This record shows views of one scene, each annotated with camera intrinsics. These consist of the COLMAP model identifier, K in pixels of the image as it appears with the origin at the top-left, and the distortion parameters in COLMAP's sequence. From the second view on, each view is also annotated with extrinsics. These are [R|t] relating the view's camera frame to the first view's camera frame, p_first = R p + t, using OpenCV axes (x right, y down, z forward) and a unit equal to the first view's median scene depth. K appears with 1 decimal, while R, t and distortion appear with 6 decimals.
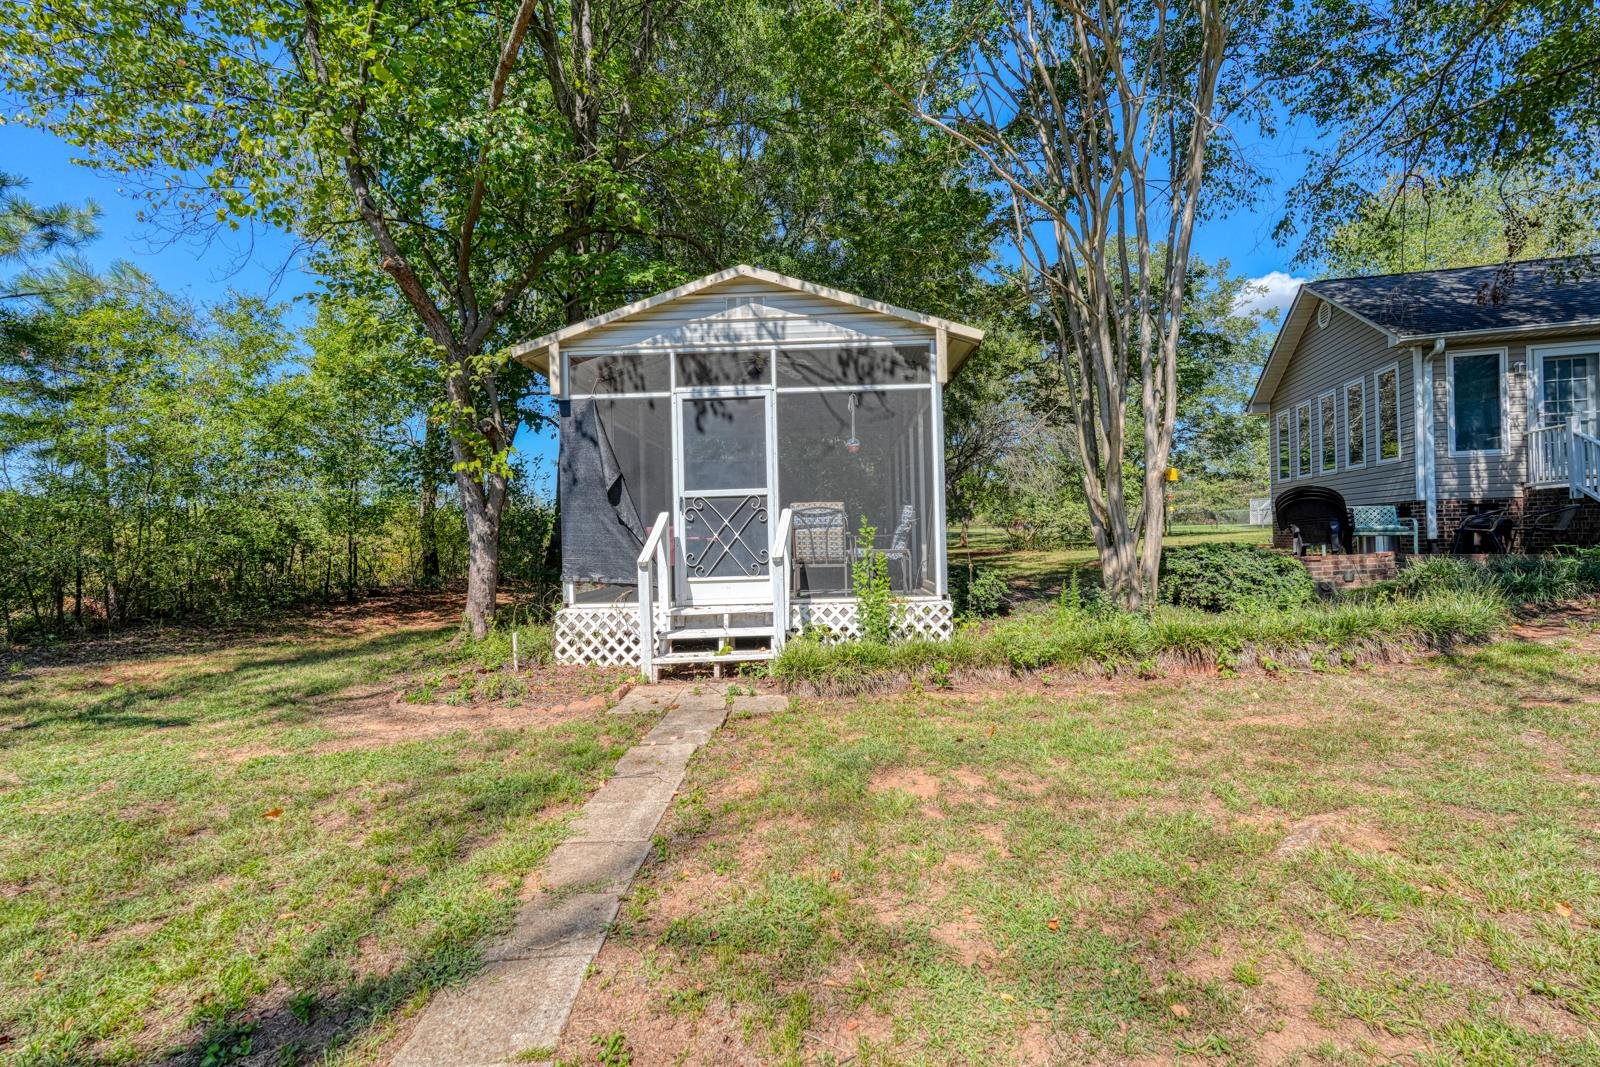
lens RADIAL K [[707.6, 0, 803.0], [0, 707.6, 532.4], [0, 0, 1]] dist [0.001625, 0.000281]
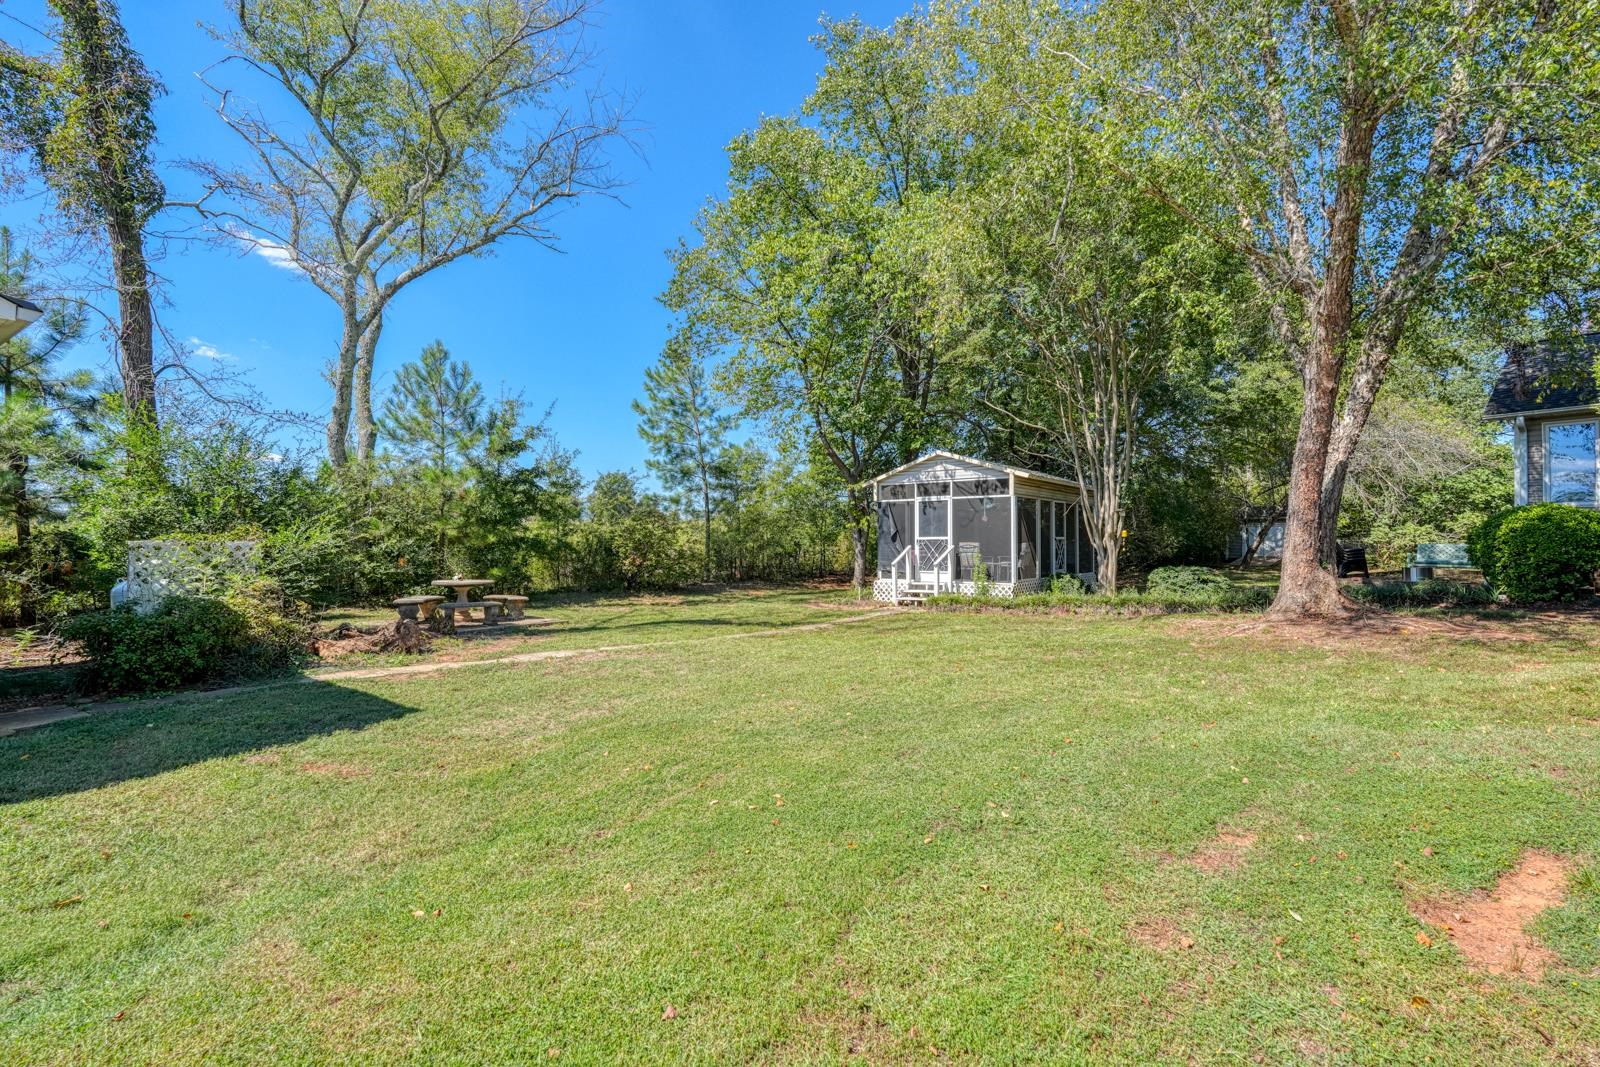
lens RADIAL K [[707.6, 0, 799.7], [0, 707.6, 536.9], [0, 0, 1]] dist [0.001625, 0.000281]
pose [[0.804020, 0.018063, -0.594328, 1.025964], [-0.013907, 0.999836, 0.011574, -0.083611], [0.594440, -0.001040, 0.804140, -1.346934]]
